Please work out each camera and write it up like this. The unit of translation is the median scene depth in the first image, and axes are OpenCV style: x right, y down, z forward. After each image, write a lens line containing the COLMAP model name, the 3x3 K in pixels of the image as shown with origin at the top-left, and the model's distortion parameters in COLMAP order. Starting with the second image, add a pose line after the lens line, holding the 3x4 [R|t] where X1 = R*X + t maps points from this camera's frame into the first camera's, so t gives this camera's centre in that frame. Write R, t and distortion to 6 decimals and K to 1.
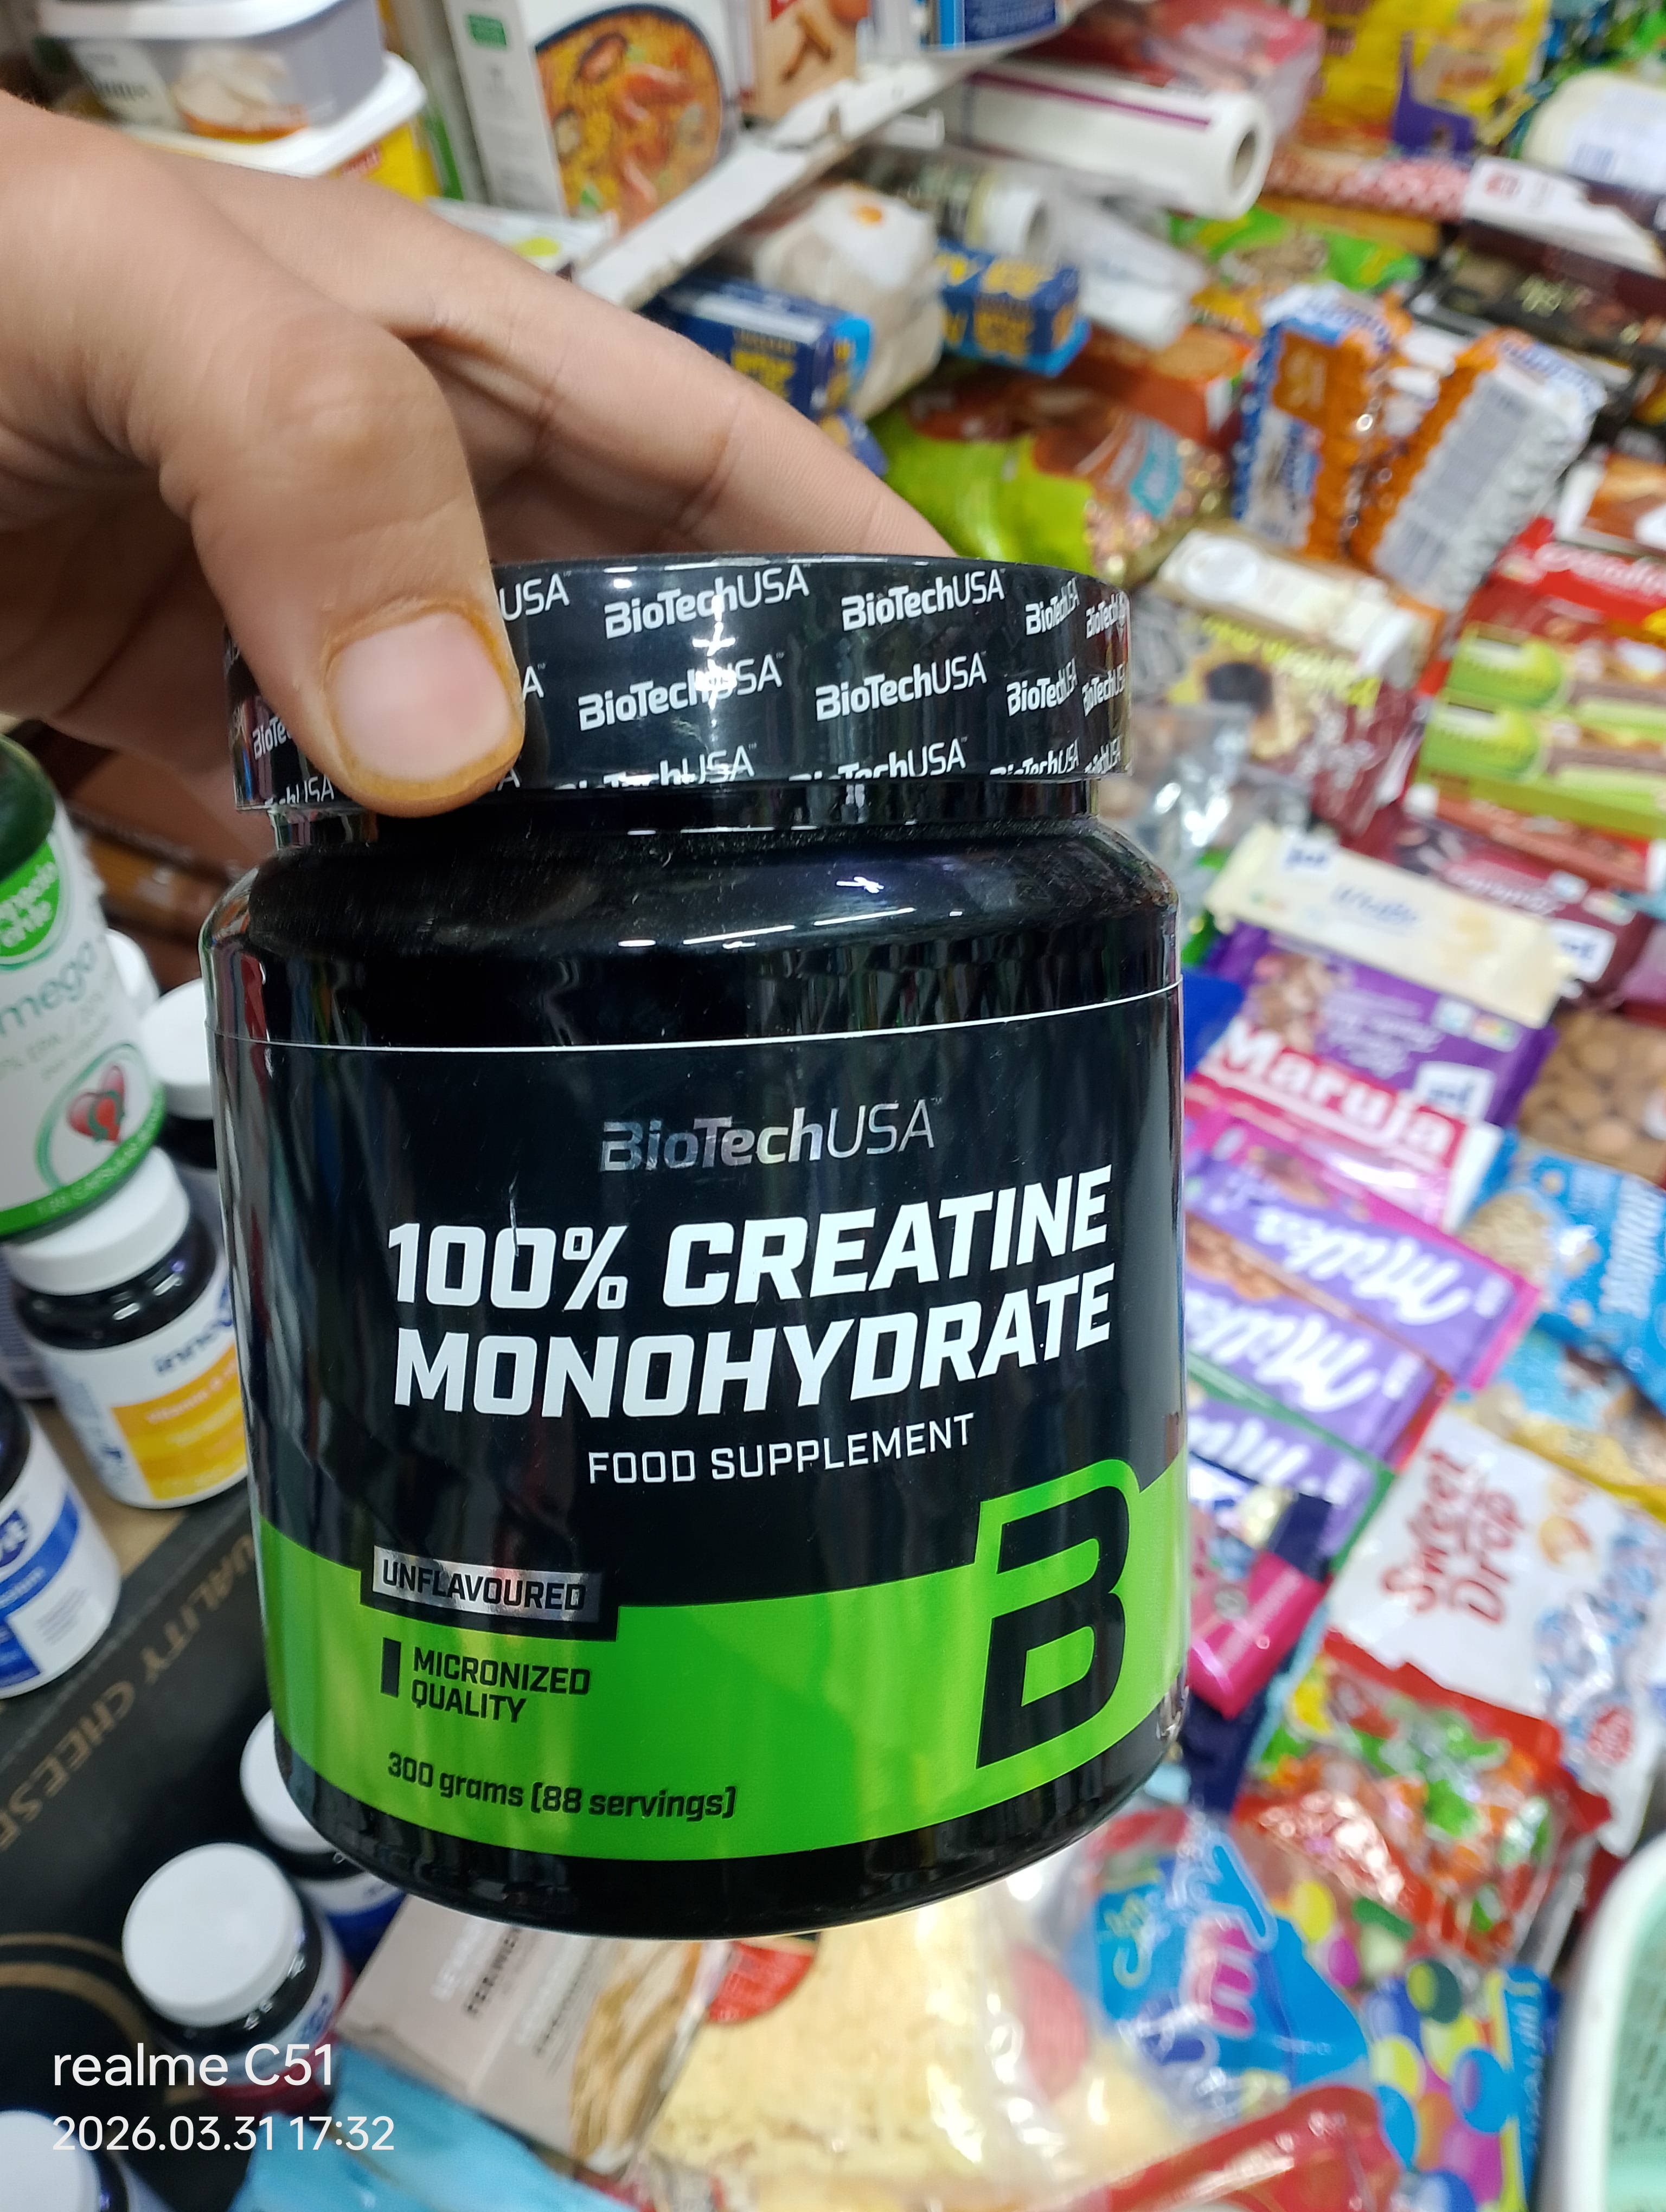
lens RADIAL K [[1777.5, 0, 833.0], [0, 1777.5, 1106.0], [0, 0, 1]] dist [0.026872, -0.109102]
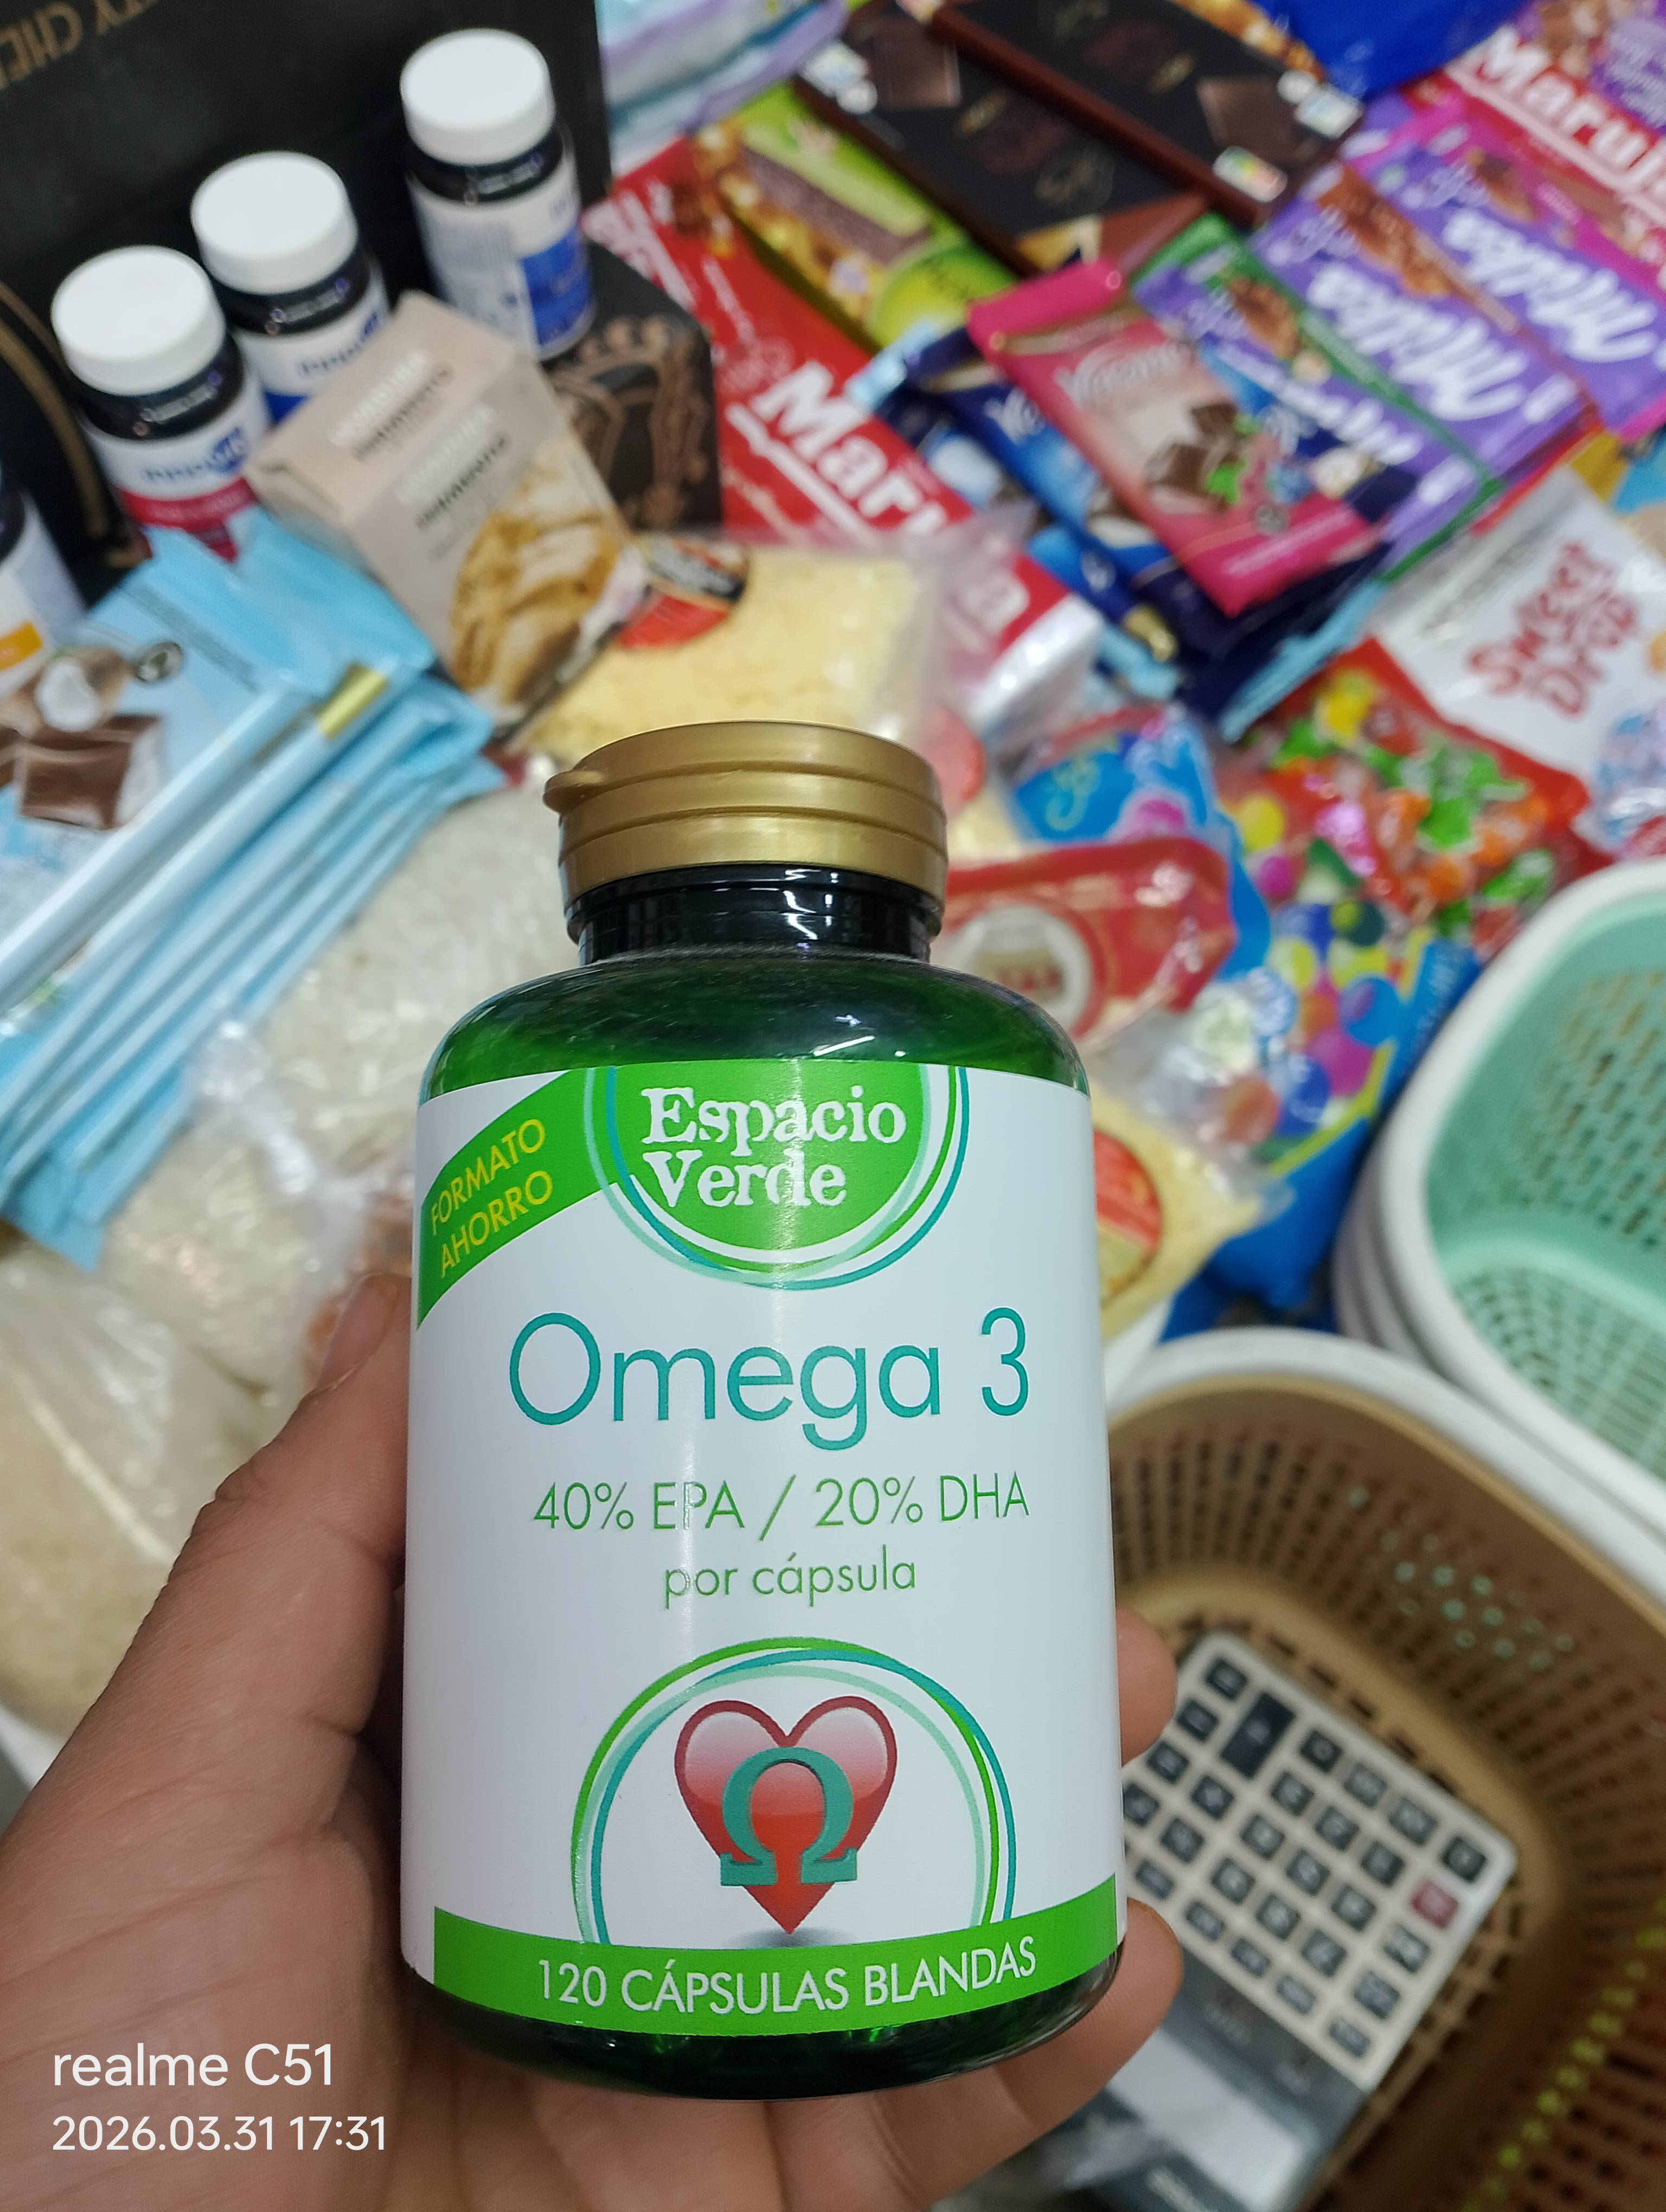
lens RADIAL K [[1777.5, 0, 833.0], [0, 1777.5, 1106.0], [0, 0, 1]] dist [0.026872, -0.109102]
pose [[0.967574, 0.232458, -0.098814, 0.118317], [-0.183357, 0.915462, 0.358204, 0.194026], [0.173728, -0.328471, 0.928399, -0.029152]]
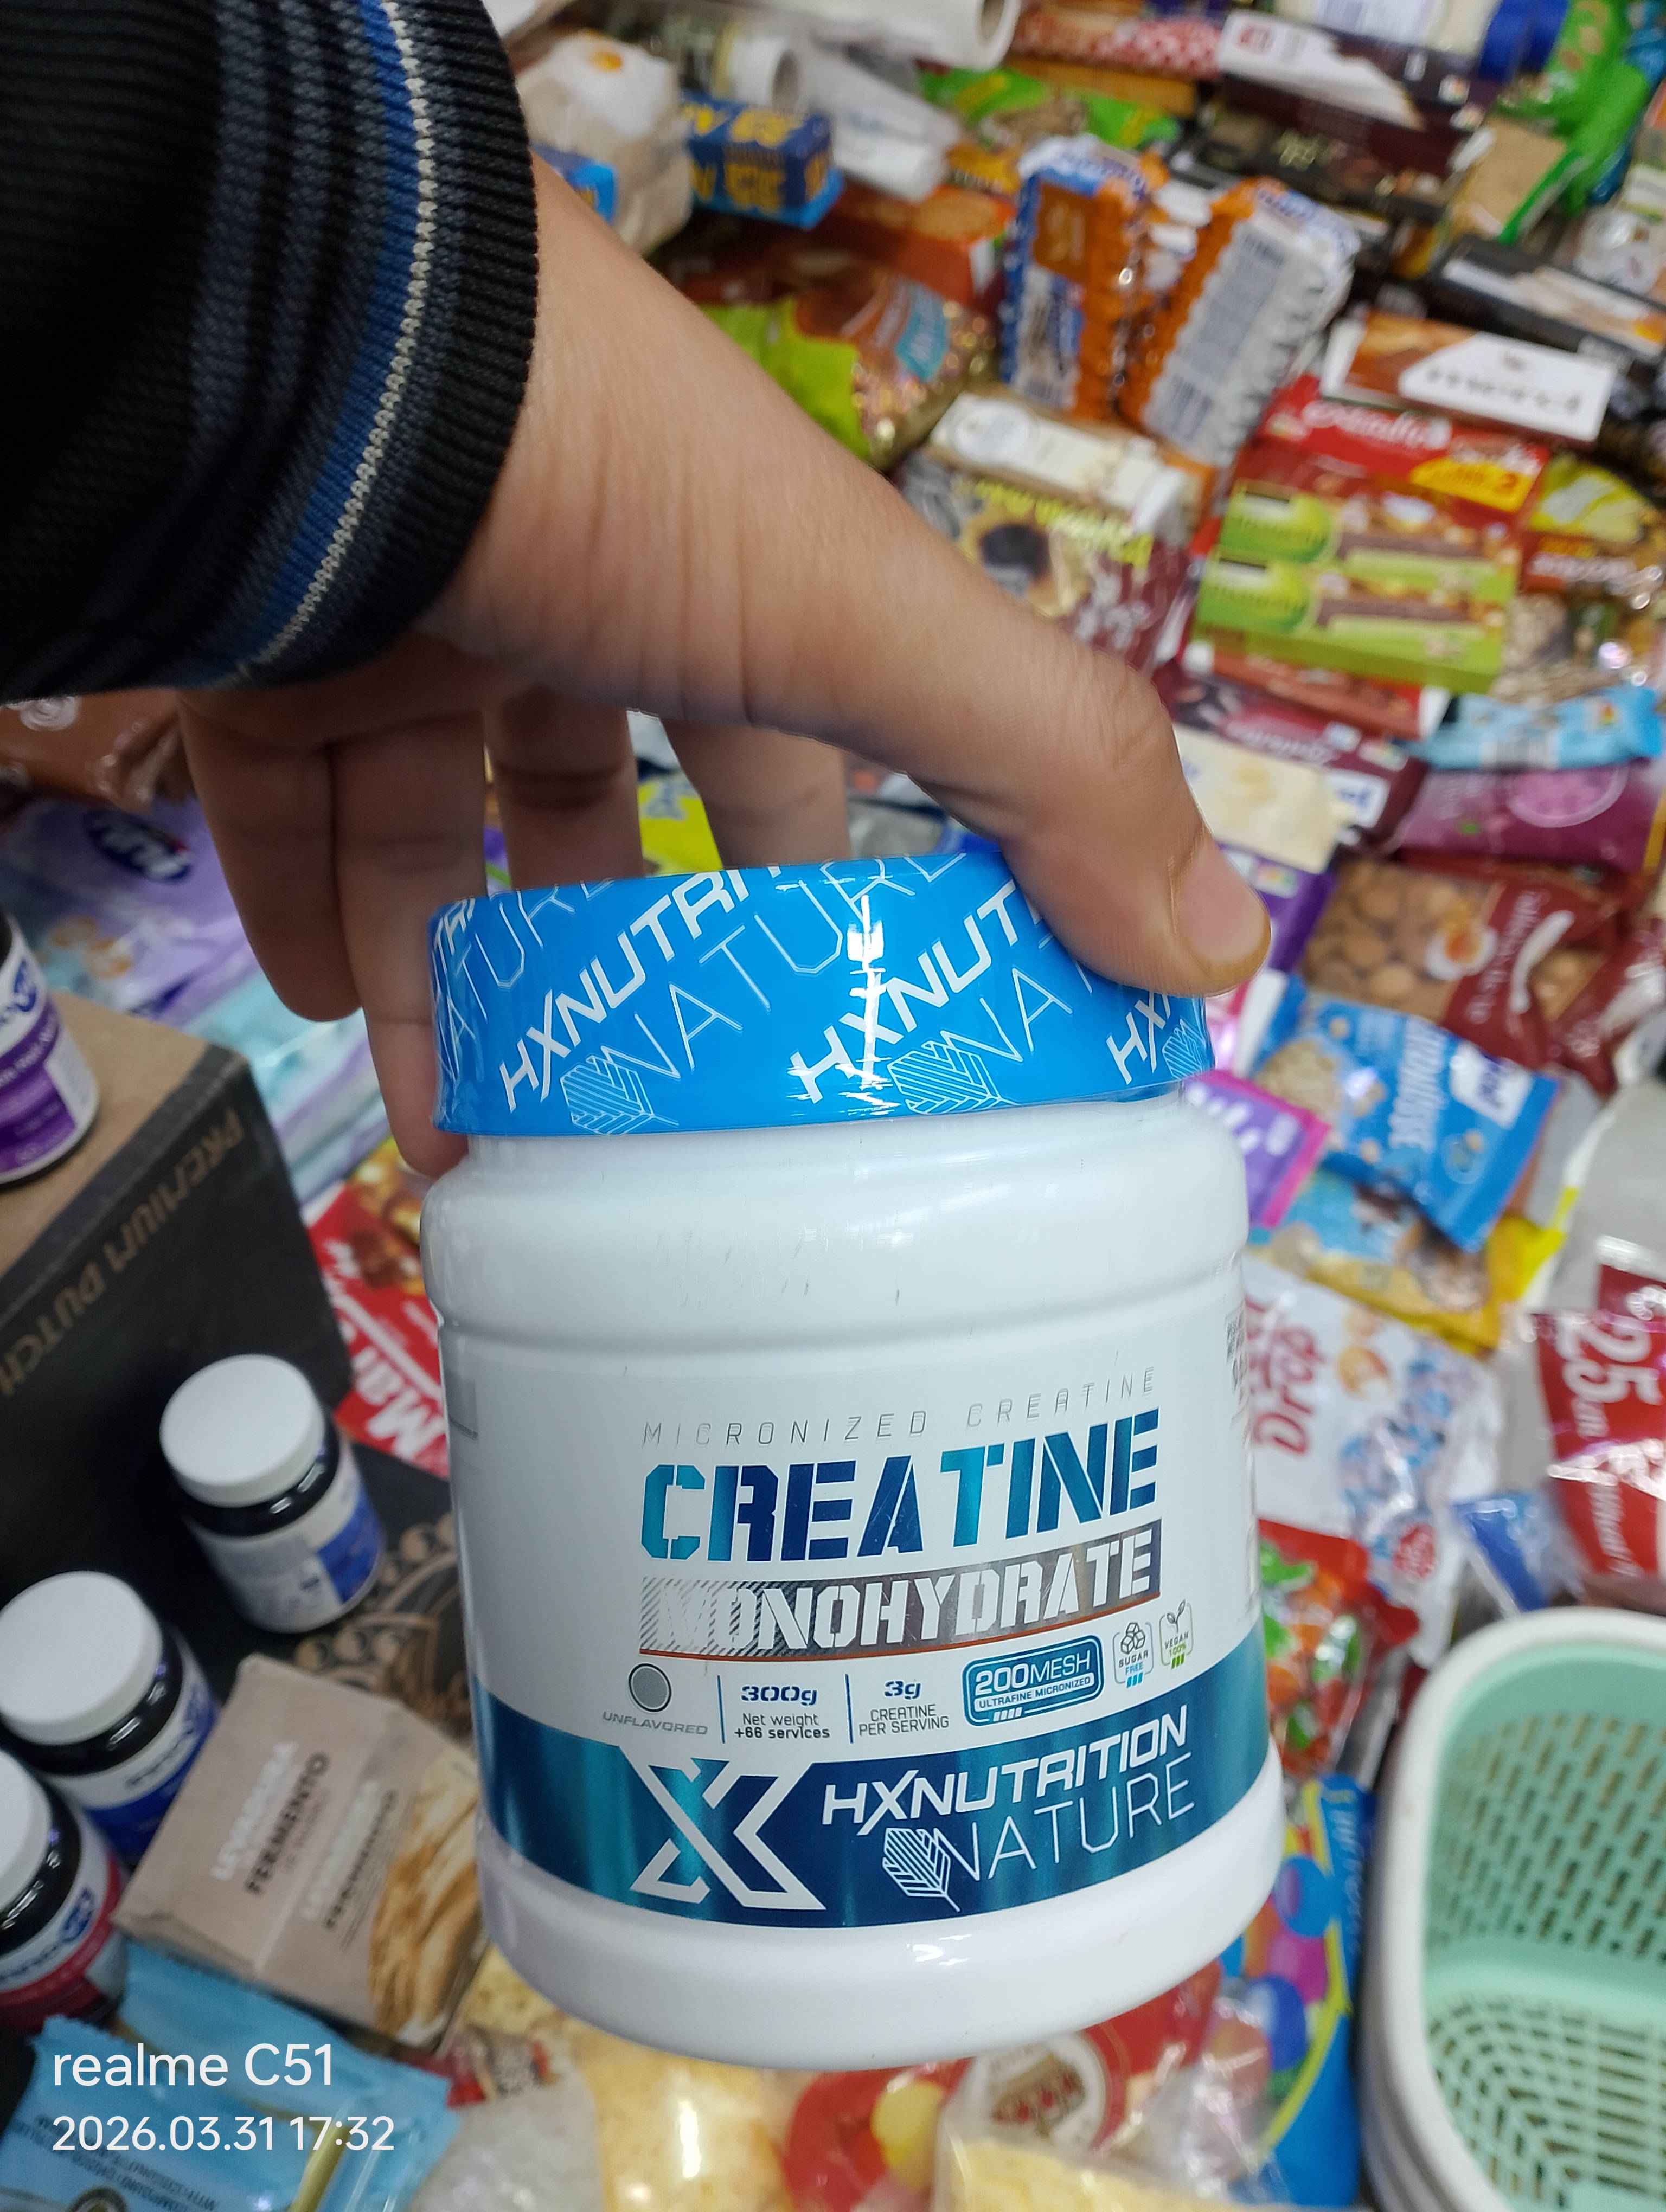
lens RADIAL K [[1777.5, 0, 833.0], [0, 1777.5, 1106.0], [0, 0, 1]] dist [0.026872, -0.109102]
pose [[0.993776, -0.059084, 0.094436, 0.018703], [0.055047, 0.997478, 0.044805, 0.027979], [-0.096845, -0.039328, 0.994522, 0.014578]]
